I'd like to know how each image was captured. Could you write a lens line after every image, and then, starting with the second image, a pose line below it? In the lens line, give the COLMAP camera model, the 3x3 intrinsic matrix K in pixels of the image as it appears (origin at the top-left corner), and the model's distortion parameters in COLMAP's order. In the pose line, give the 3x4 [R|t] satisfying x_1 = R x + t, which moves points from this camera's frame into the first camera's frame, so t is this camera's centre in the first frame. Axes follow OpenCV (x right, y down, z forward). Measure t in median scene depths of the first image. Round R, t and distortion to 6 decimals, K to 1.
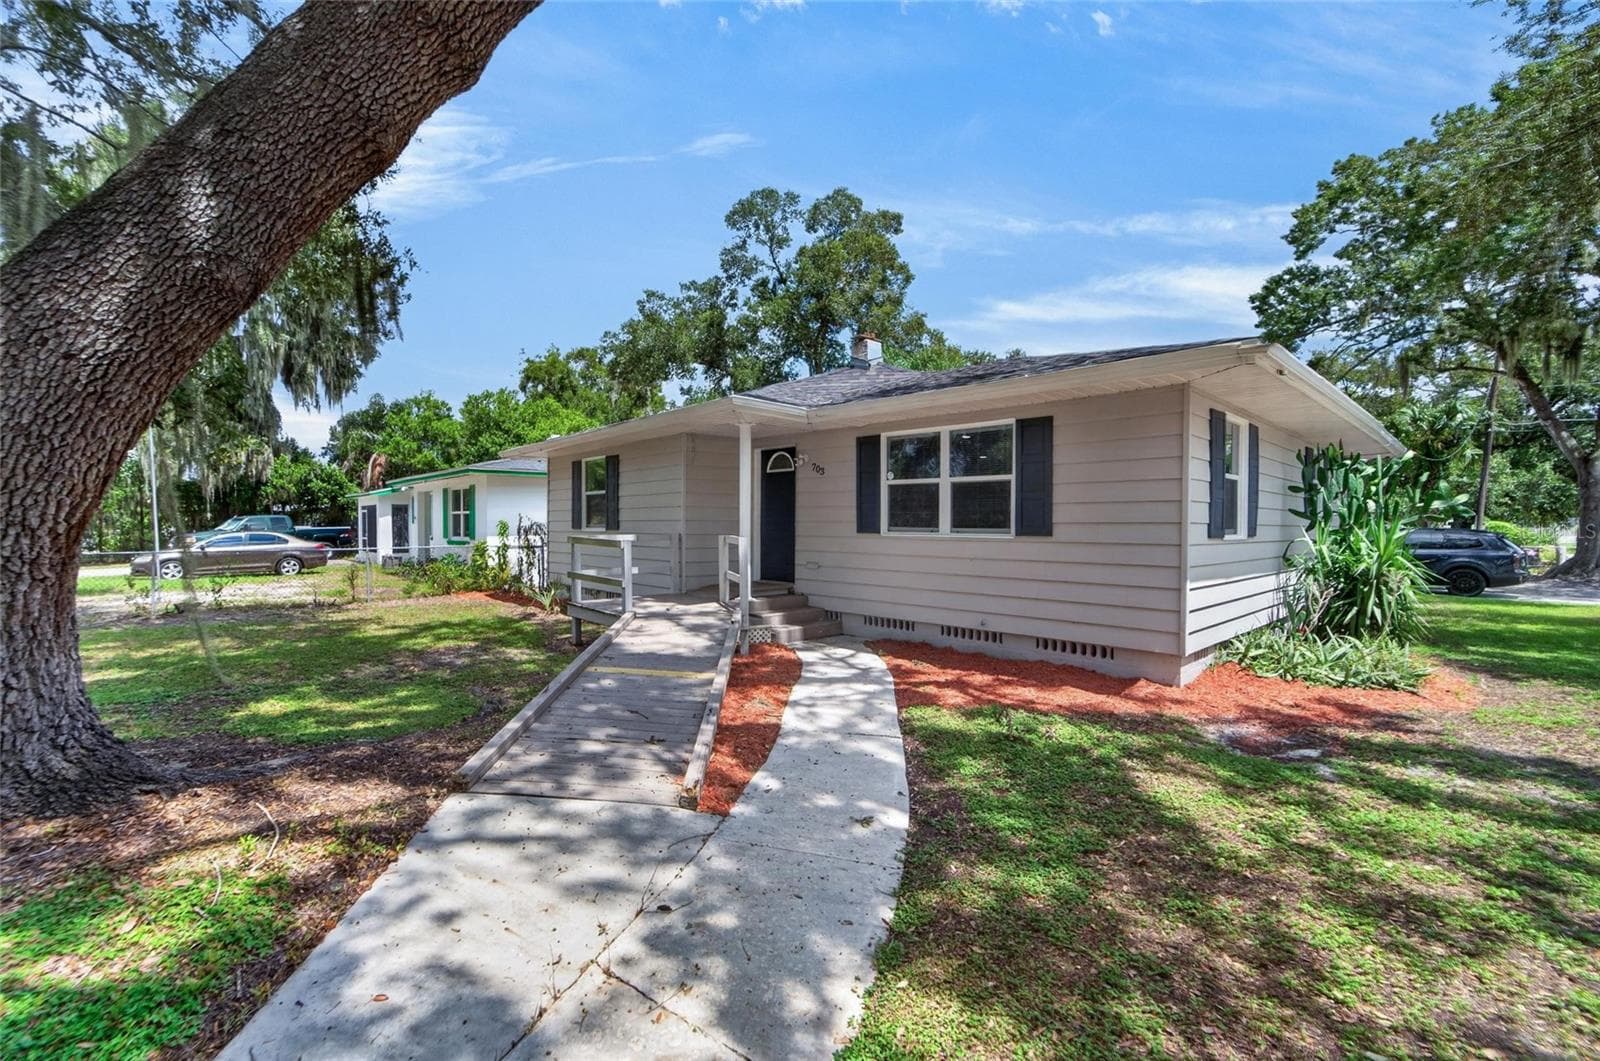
lens RADIAL K [[671.2, 0, 790.3], [0, 671.2, 530.4], [0, 0, 1]] dist [-0.001021, 0.000087]
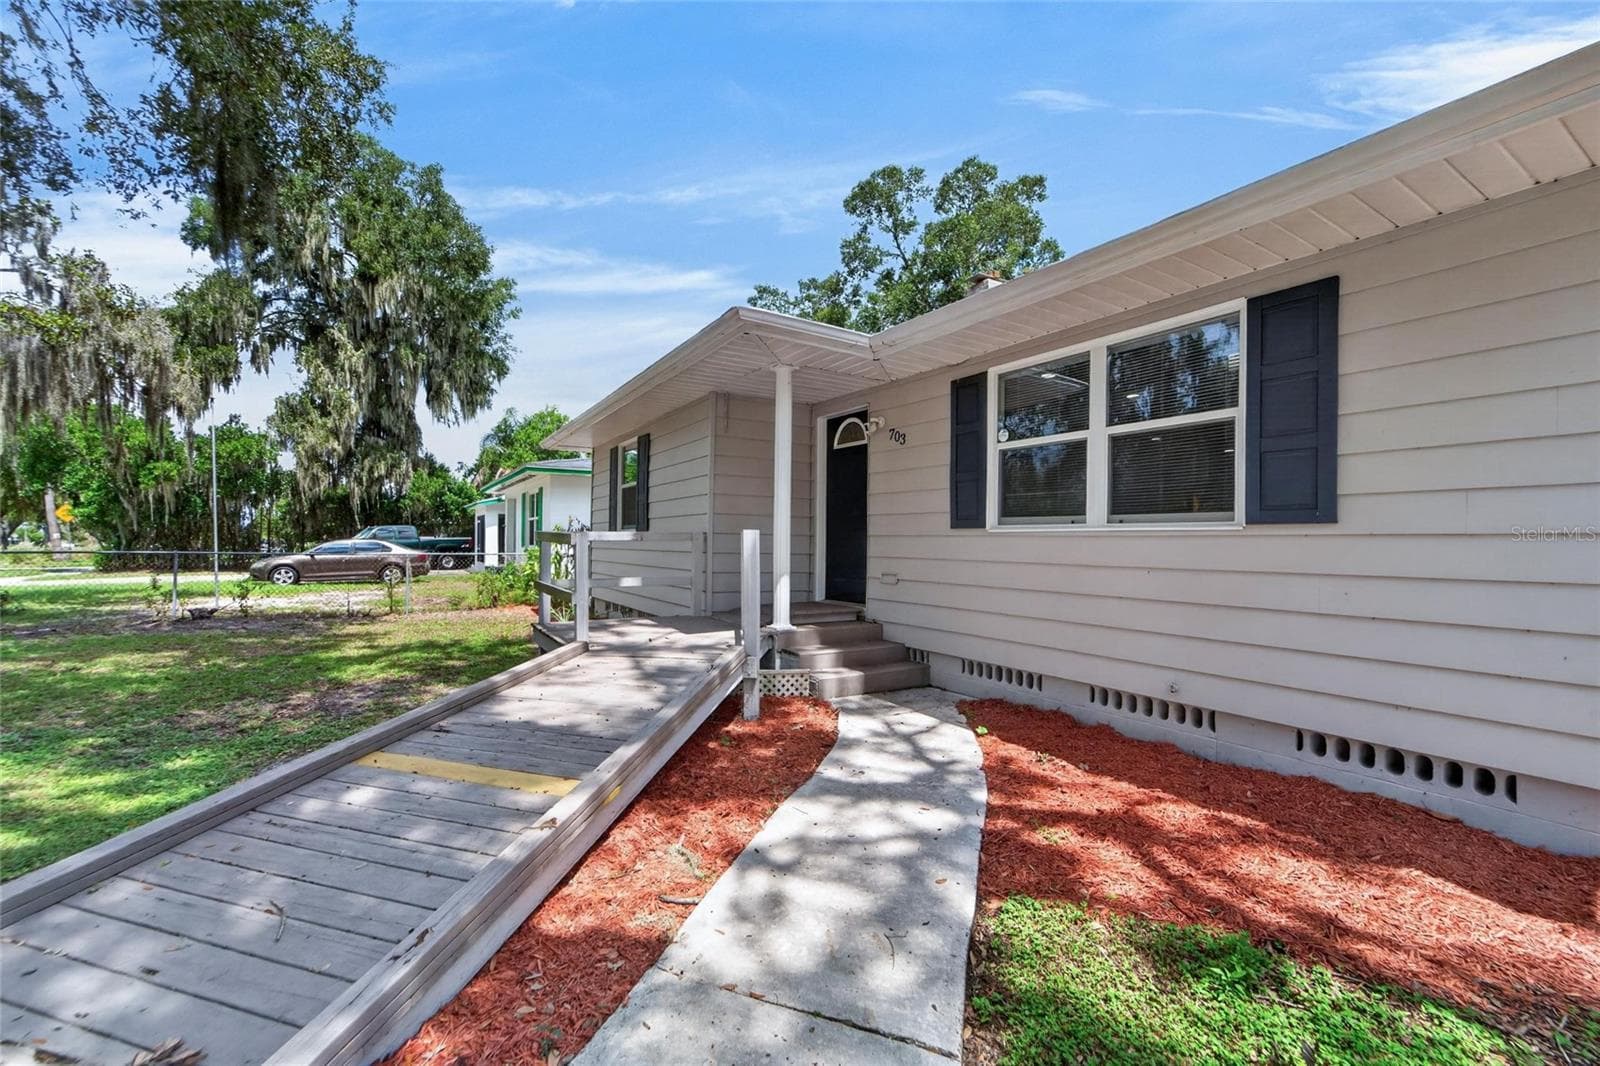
lens RADIAL K [[666.1, 0, 788.2], [0, 666.1, 529.3], [0, 0, 1]] dist [-0.000715, 0.000099]
pose [[0.976476, 0.004222, -0.215585, 0.043130], [-0.011432, 0.999416, -0.032207, 0.013289], [0.215323, 0.033914, 0.975954, 0.178347]]
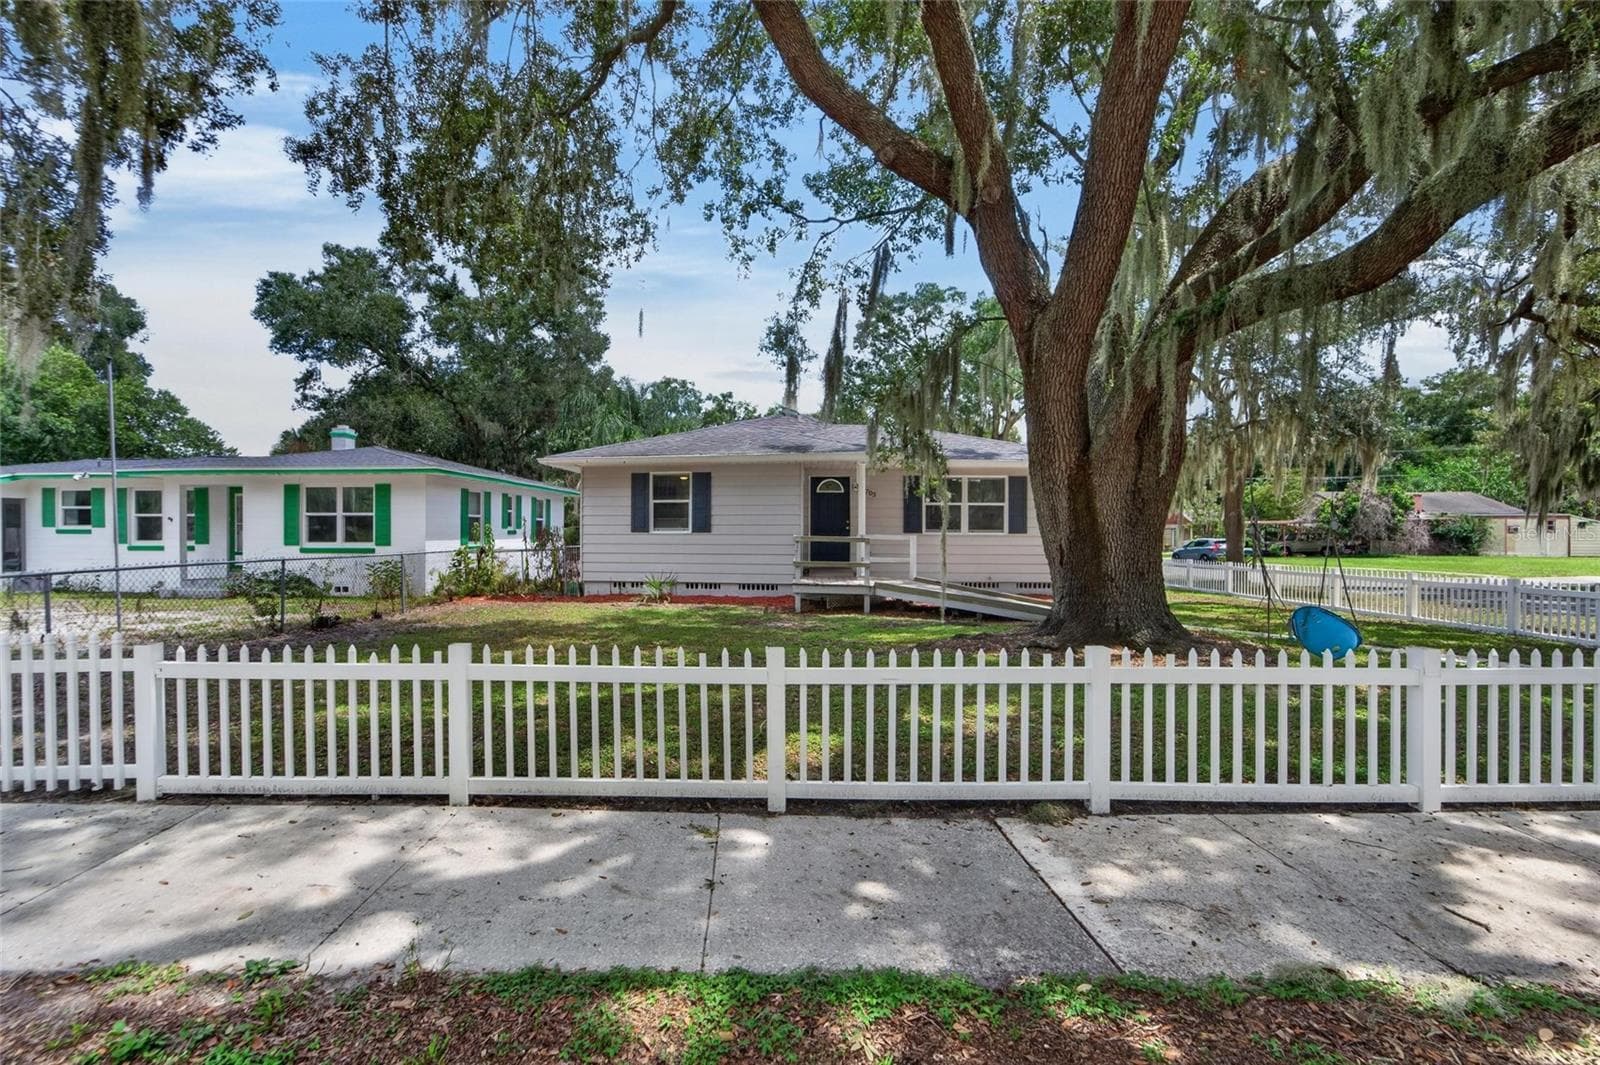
lens RADIAL K [[706.4, 0, 764.4], [0, 706.4, 532.8], [0, 0, 1]] dist [-0.000217, -0.000301]
pose [[0.715950, -0.003233, 0.698144, -0.699172], [0.006737, 0.999975, -0.002279, 0.003109], [-0.698119, 0.006335, 0.715953, -0.004392]]
